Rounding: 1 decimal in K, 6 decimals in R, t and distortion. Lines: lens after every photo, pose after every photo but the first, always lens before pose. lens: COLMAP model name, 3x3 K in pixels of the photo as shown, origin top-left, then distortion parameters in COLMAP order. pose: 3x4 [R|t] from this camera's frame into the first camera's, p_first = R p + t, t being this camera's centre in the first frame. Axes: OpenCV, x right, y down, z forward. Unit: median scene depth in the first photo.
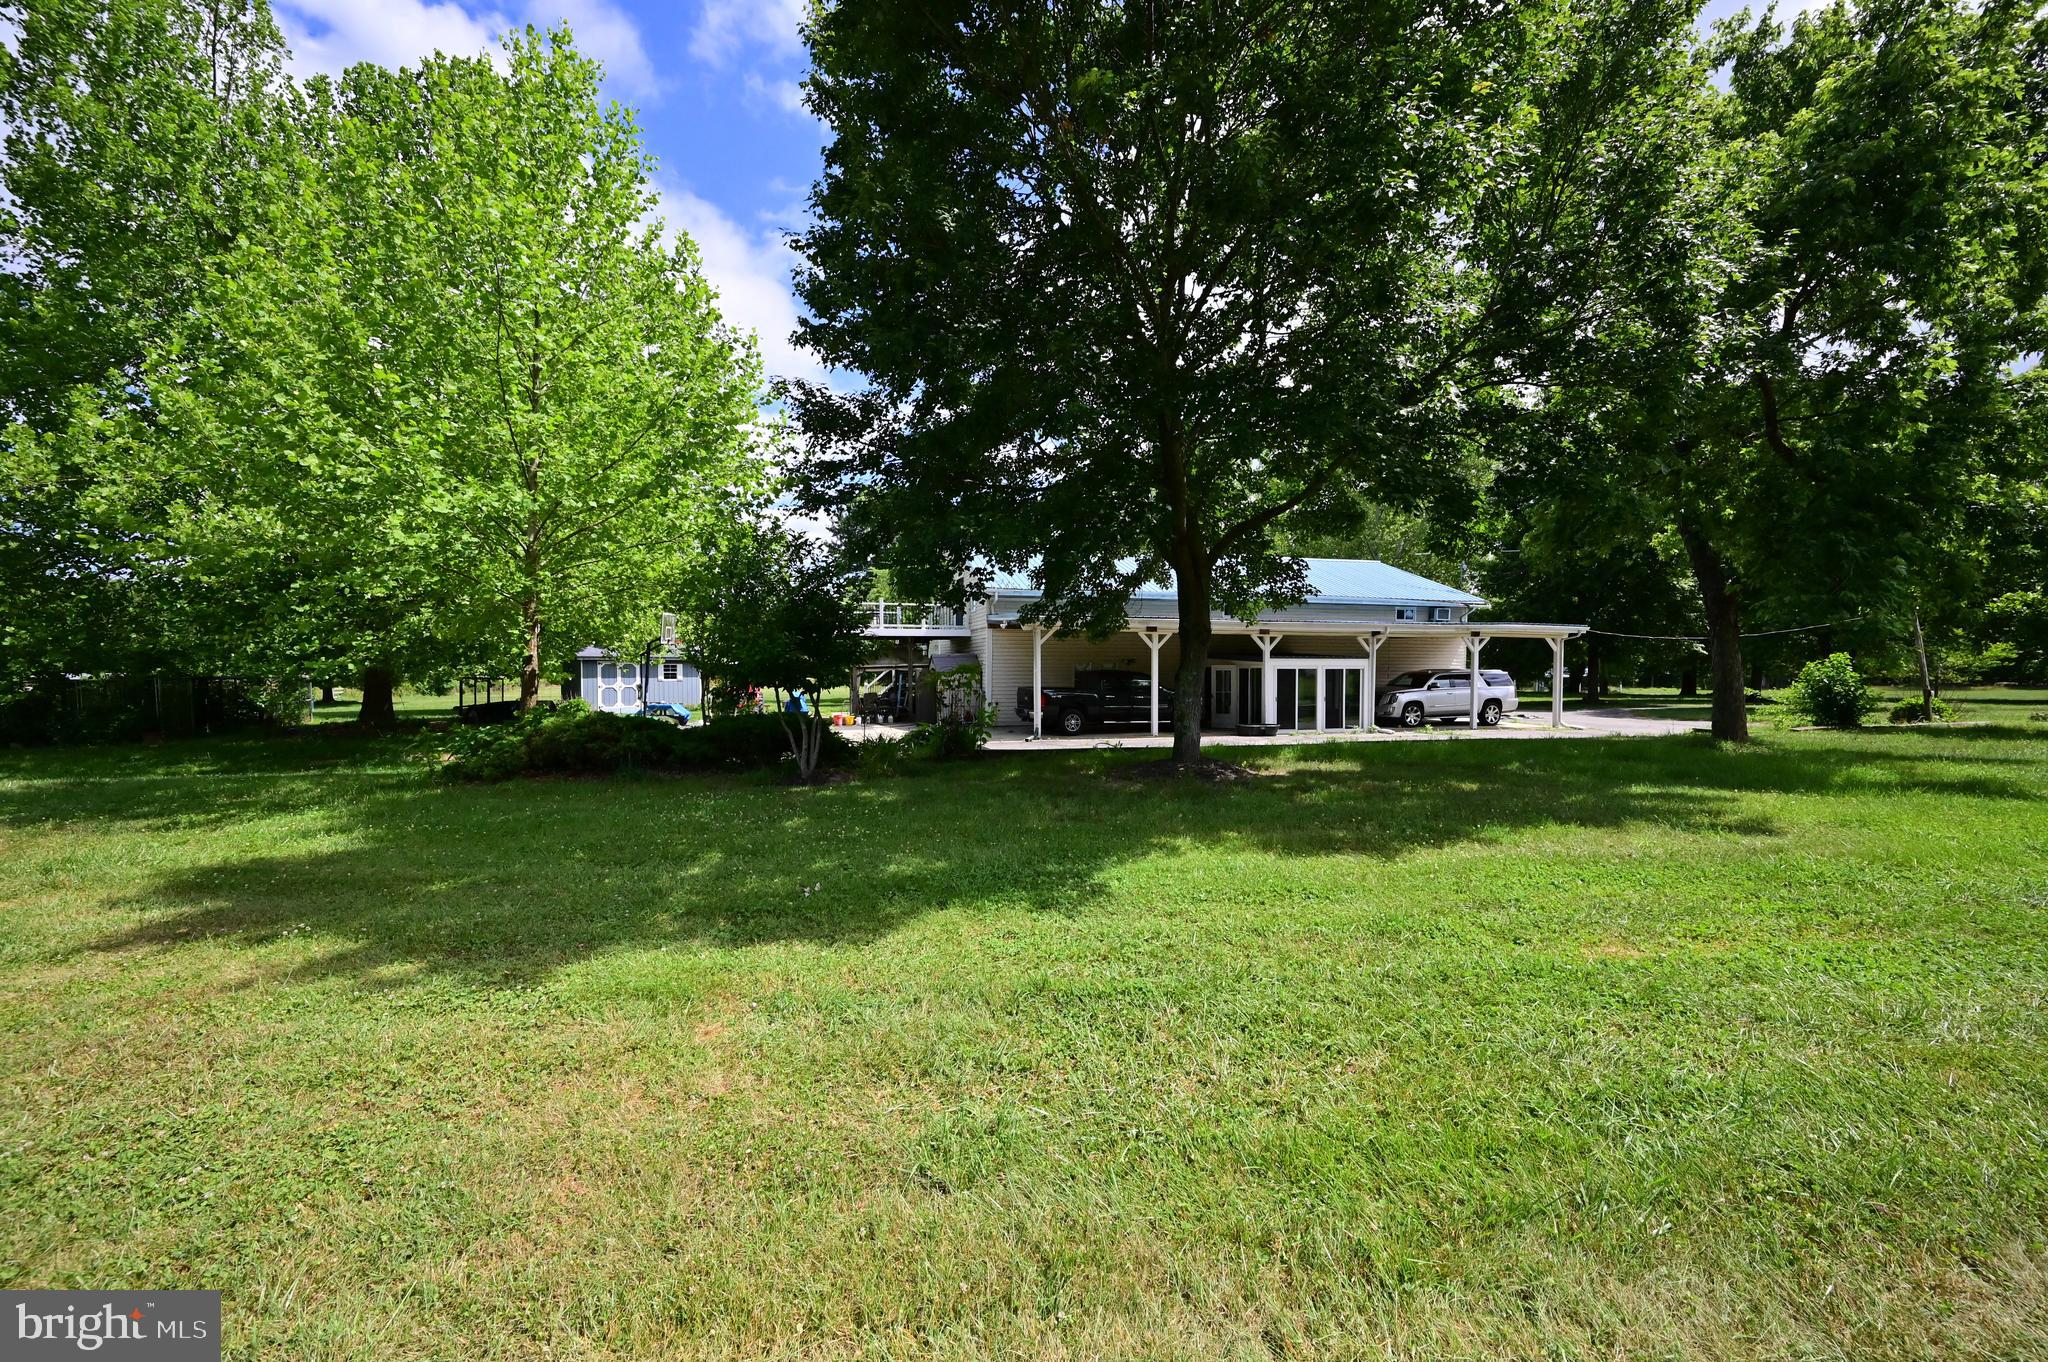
lens RADIAL K [[803.1, 0, 1027.0], [0, 803.1, 681.6], [0, 0, 1]] dist [-0.006781, 0.001107]
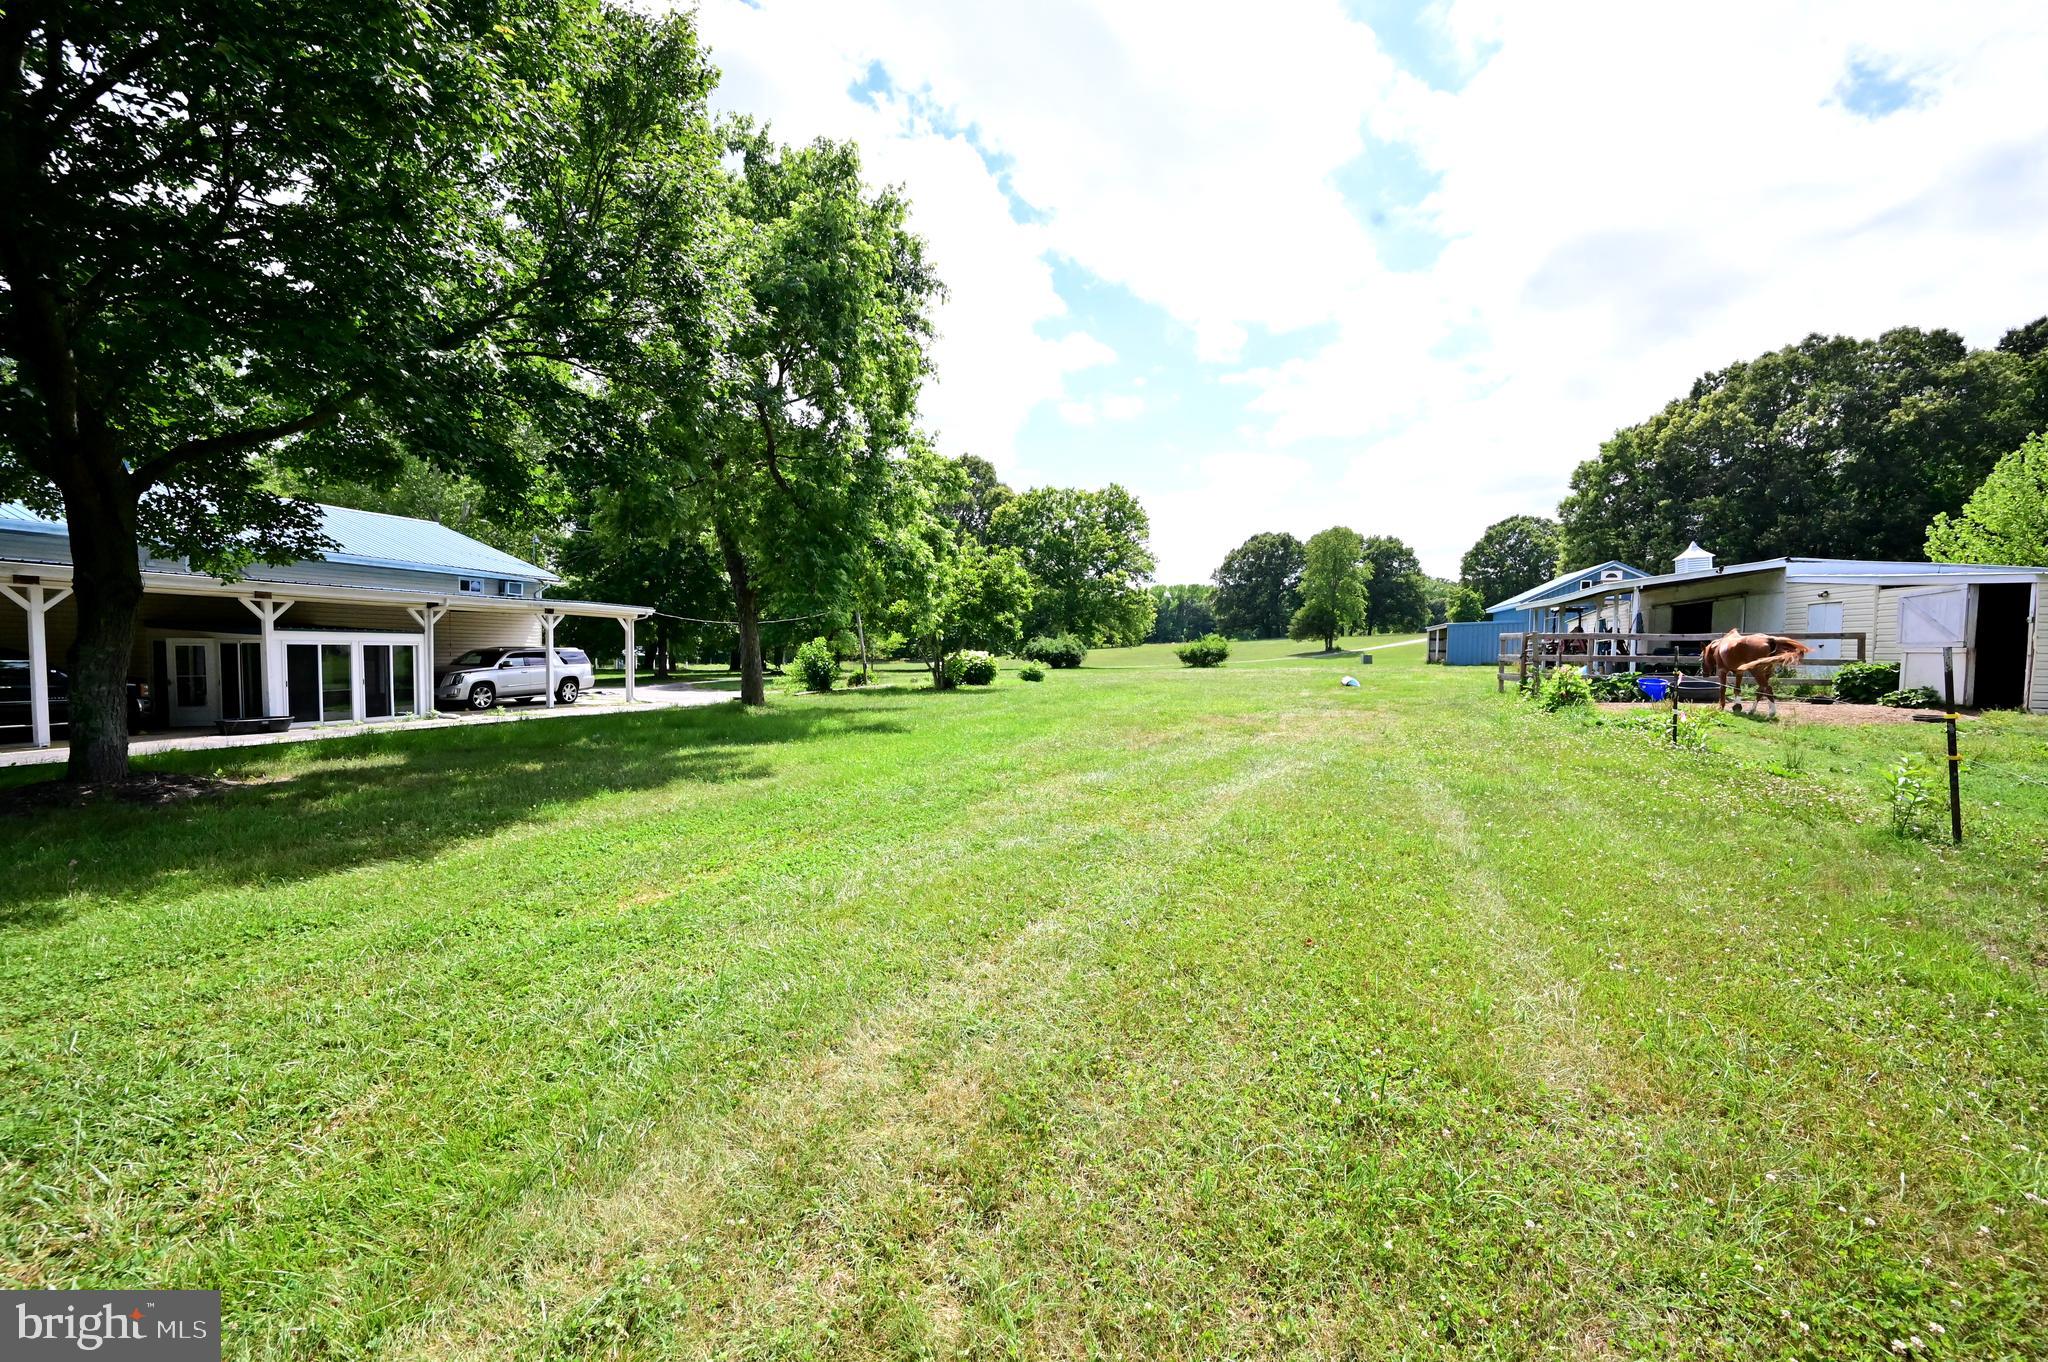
lens RADIAL K [[803.1, 0, 1031.4], [0, 803.1, 681.3], [0, 0, 1]] dist [-0.006781, 0.001107]
pose [[0.502395, -0.028717, 0.864161, 0.026433], [0.005586, 0.999535, 0.029968, 0.001420], [-0.864620, -0.010228, 0.502322, -0.015946]]
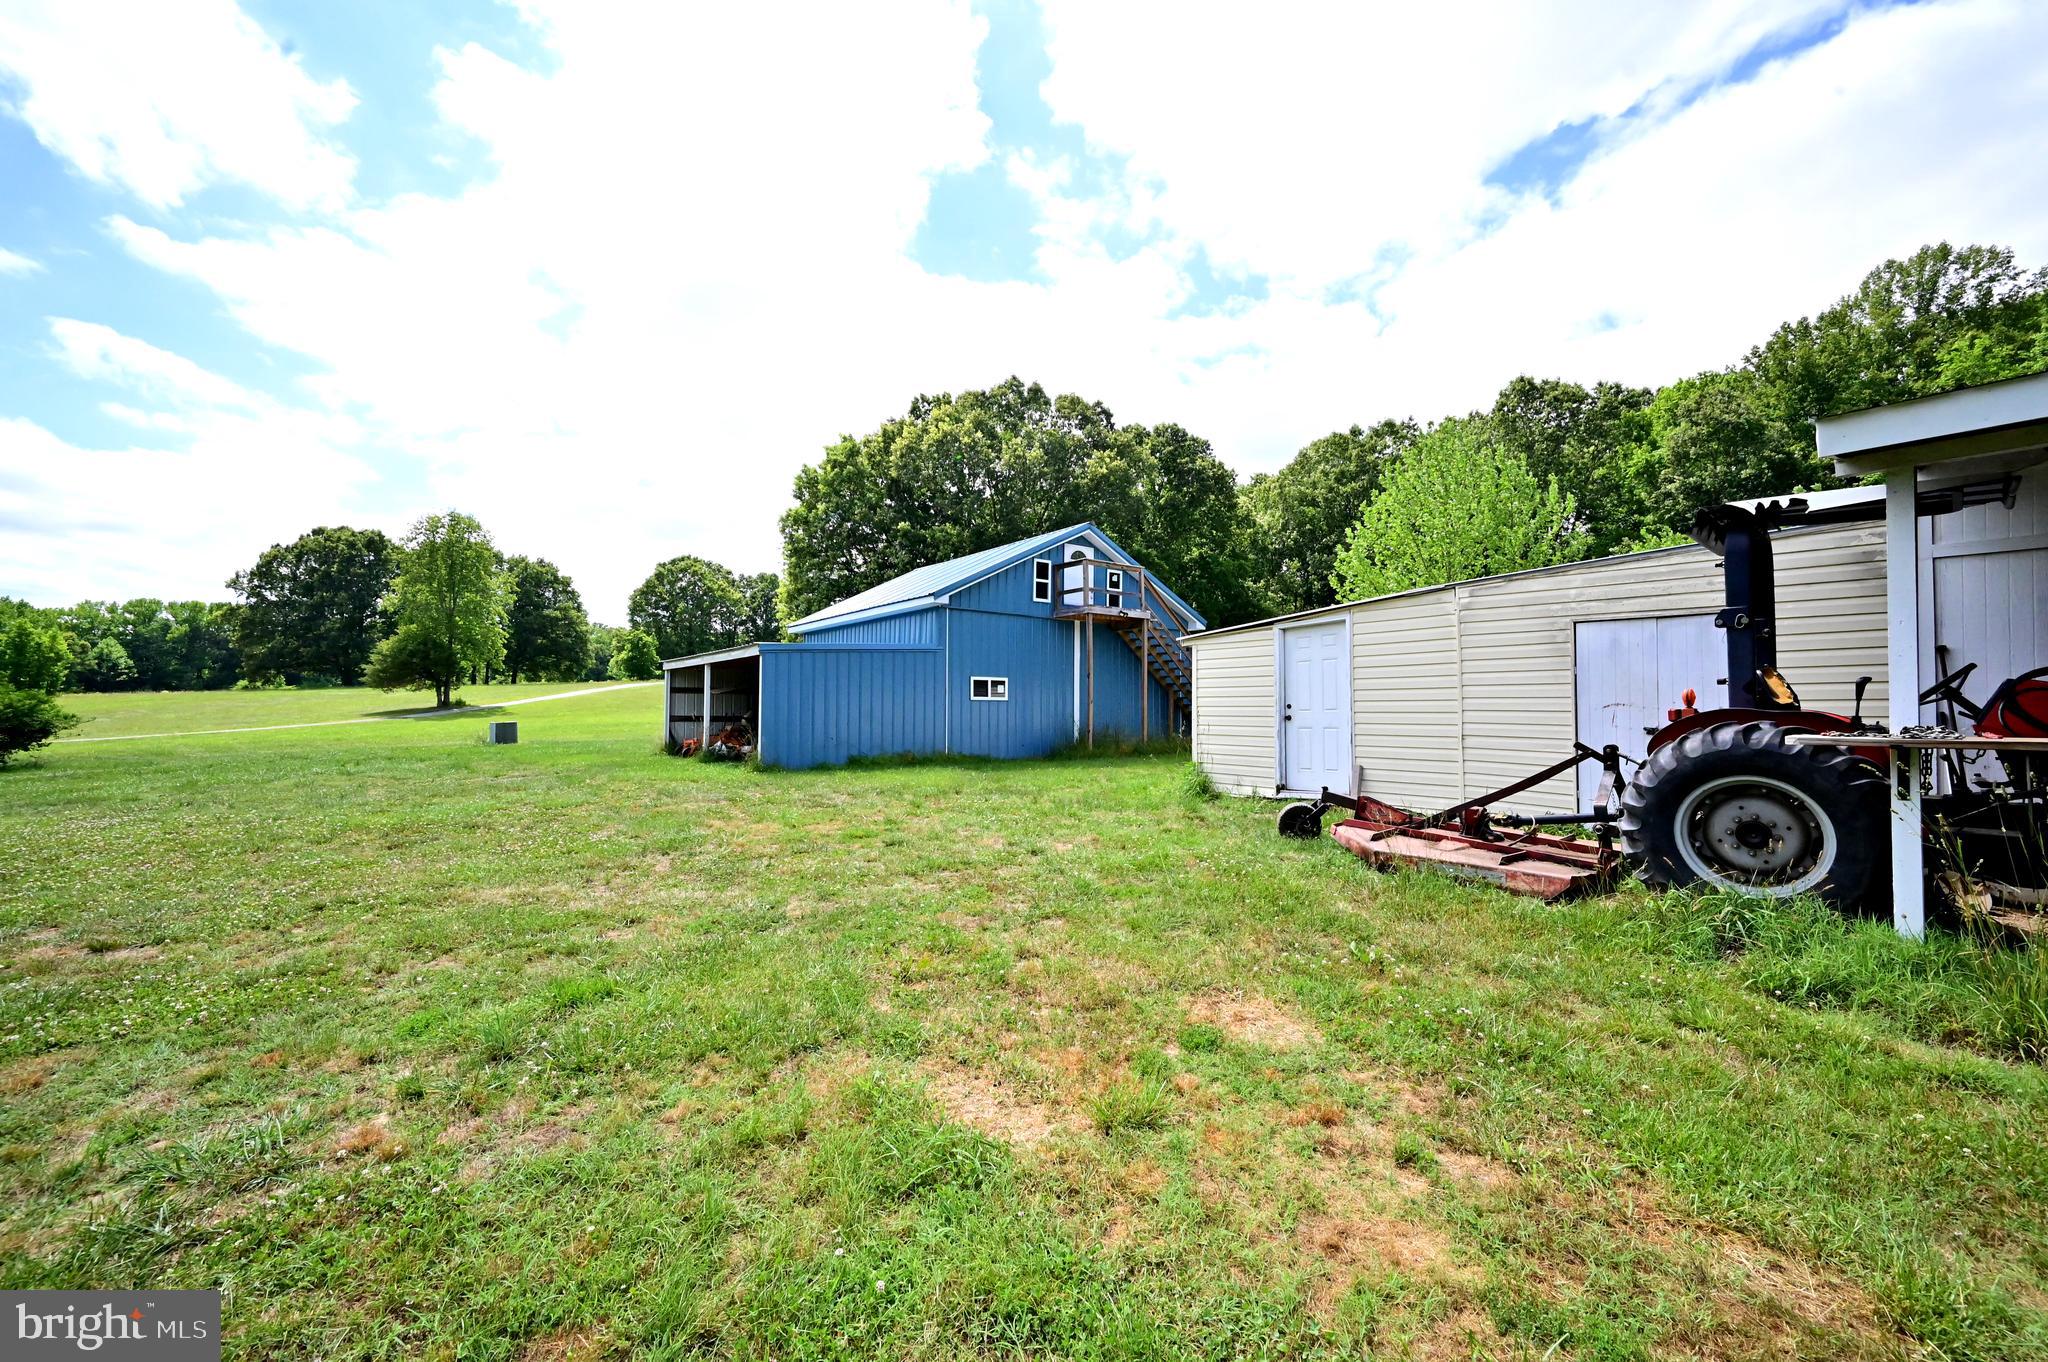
lens RADIAL K [[803.1, 0, 1027.3], [0, 803.1, 690.5], [0, 0, 1]] dist [-0.006781, 0.001107]
pose [[-0.426408, 0.016198, 0.904386, 0.365801], [0.012993, 0.999846, -0.011781, -0.004833], [-0.904437, 0.006727, -0.426553, 0.025278]]
